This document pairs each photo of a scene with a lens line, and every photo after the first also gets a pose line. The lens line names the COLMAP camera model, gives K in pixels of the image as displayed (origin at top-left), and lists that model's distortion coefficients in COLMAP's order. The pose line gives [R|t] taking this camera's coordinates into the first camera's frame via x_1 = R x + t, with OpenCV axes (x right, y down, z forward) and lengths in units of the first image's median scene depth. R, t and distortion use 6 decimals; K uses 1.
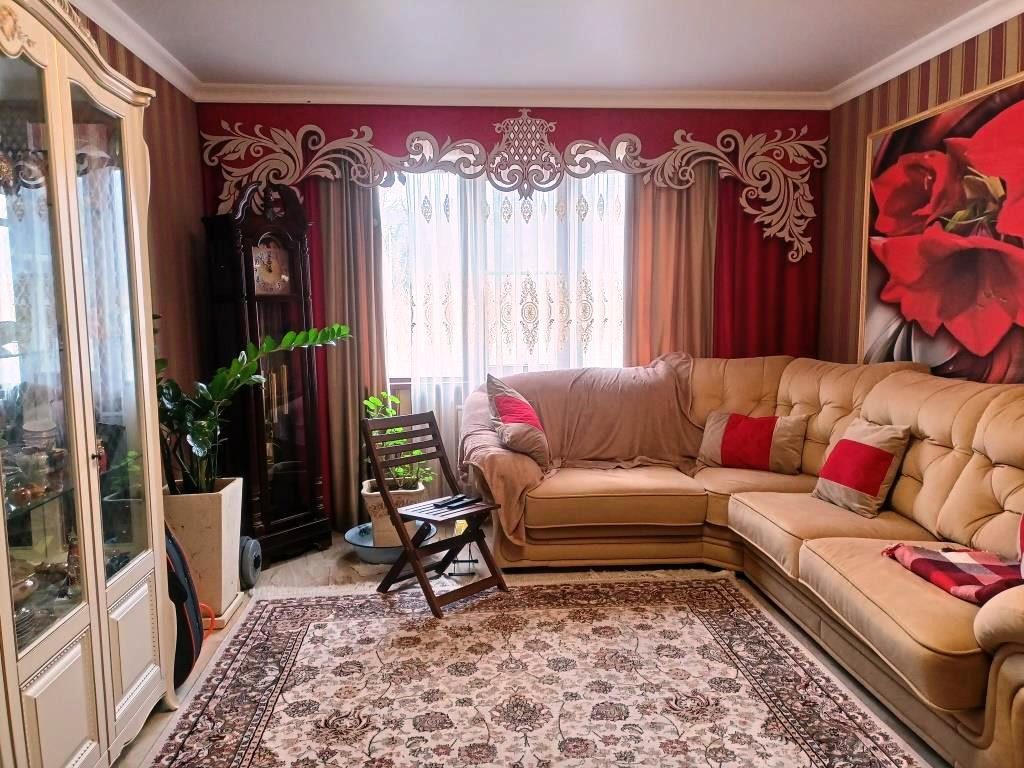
lens RADIAL K [[751.4, 0, 509.0], [0, 751.4, 384.7], [0, 0, 1]] dist [0.030672, -0.029254]
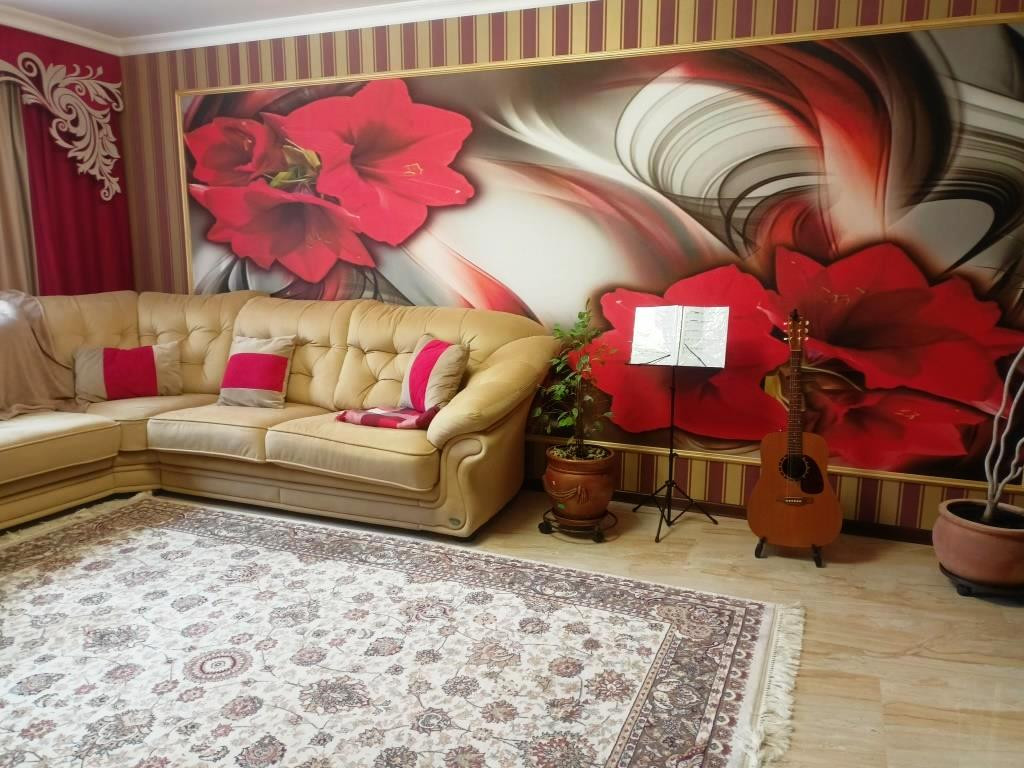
lens RADIAL K [[751.4, 0, 535.9], [0, 751.4, 376.4], [0, 0, 1]] dist [0.030672, -0.029254]
pose [[0.452889, -0.130822, 0.881917, -0.396088], [0.081366, 0.991113, 0.105237, 0.018647], [-0.887847, 0.024097, 0.459508, 0.017783]]
